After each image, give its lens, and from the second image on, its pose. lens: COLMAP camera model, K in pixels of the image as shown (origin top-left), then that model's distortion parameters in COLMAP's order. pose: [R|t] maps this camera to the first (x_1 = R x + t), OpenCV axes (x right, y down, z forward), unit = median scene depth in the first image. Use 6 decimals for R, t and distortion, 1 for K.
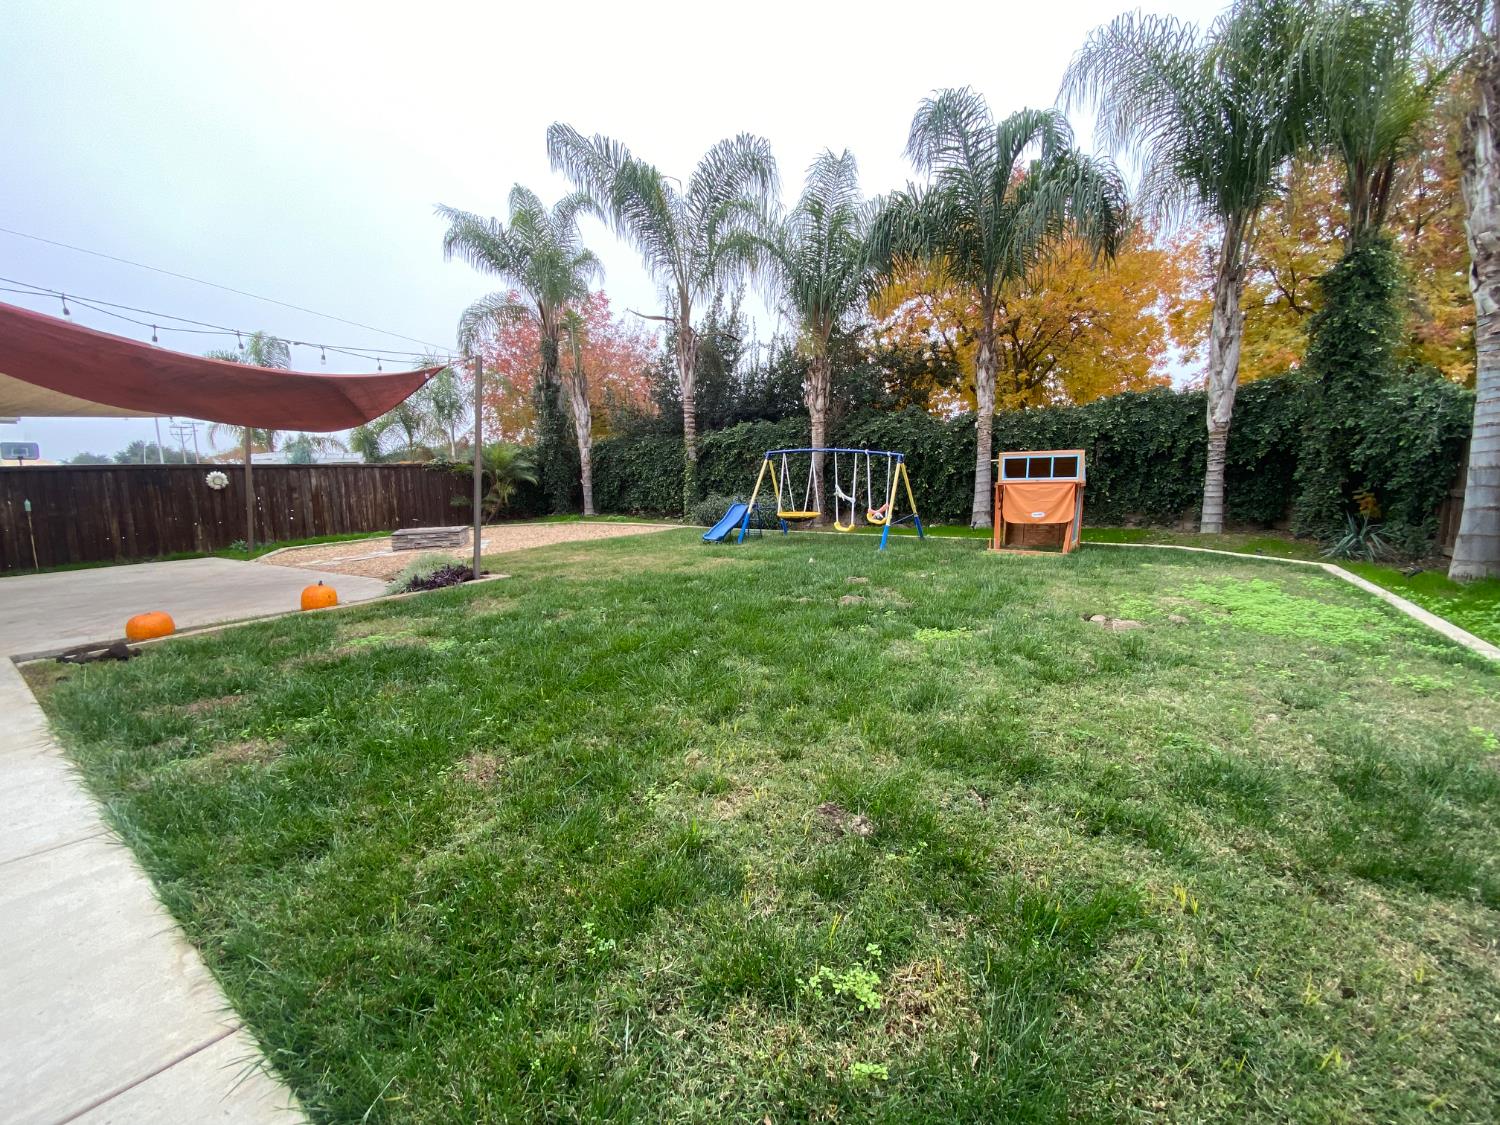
lens RADIAL K [[603.5, 0, 744.8], [0, 603.5, 566.8], [0, 0, 1]] dist [0.008650, -0.016531]
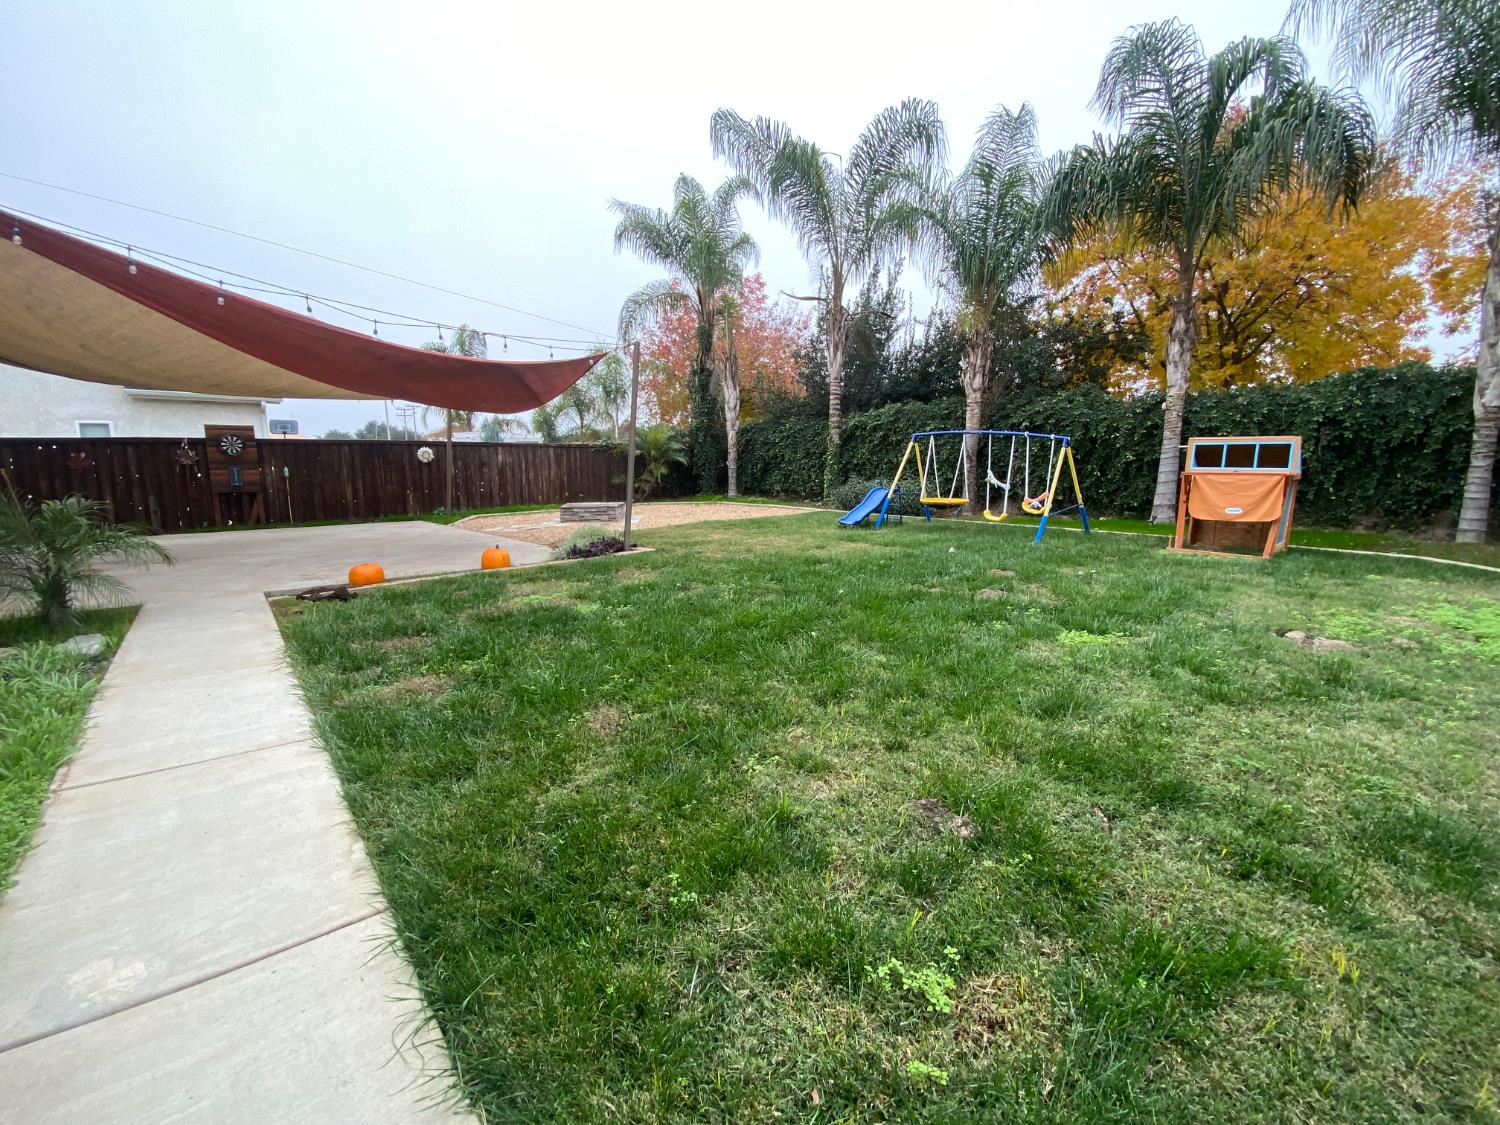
lens RADIAL K [[603.5, 0, 744.8], [0, 603.5, 566.8], [0, 0, 1]] dist [0.008650, -0.016531]
pose [[0.970716, 0.059178, -0.232828, 0.013663], [-0.052861, 0.998047, 0.033287, 0.001580], [0.234343, -0.020005, 0.971948, 0.001236]]
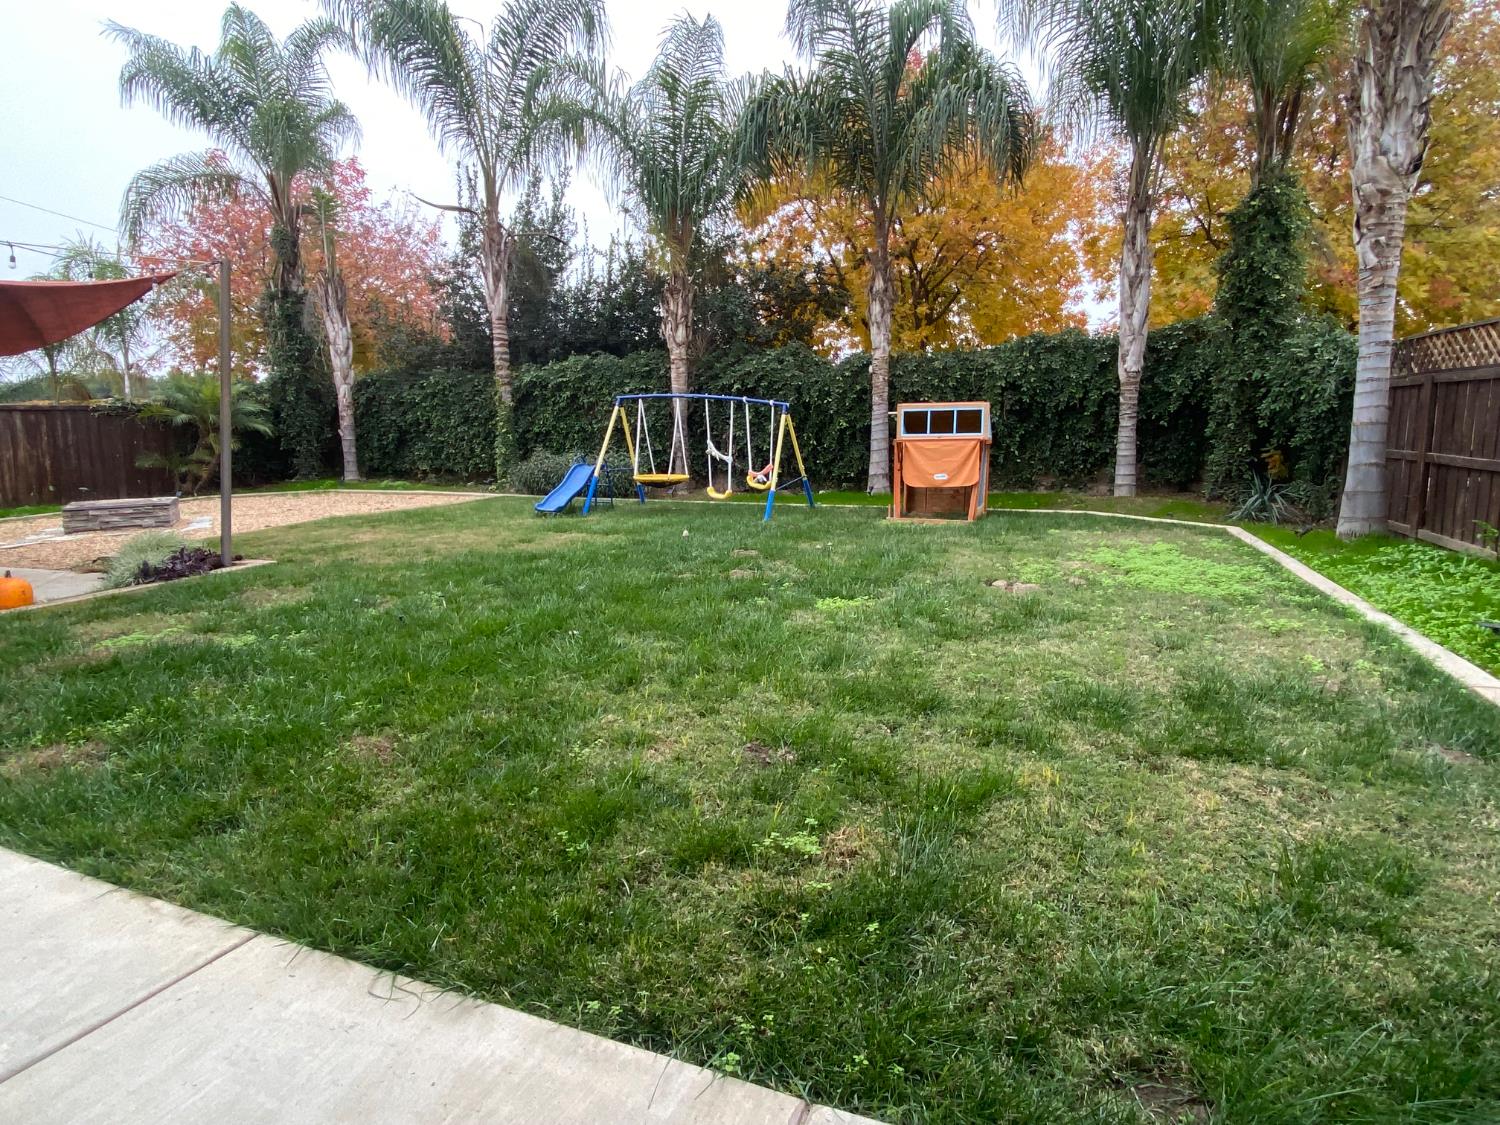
lens RADIAL K [[834.7, 0, 745.8], [0, 834.7, 557.8], [0, 0, 1]] dist [0.064473, -0.078344]
pose [[0.976438, -0.023941, 0.214468, -0.044369], [0.023123, 0.999713, 0.006323, 0.015184], [-0.214558, -0.001215, 0.976711, -0.104206]]
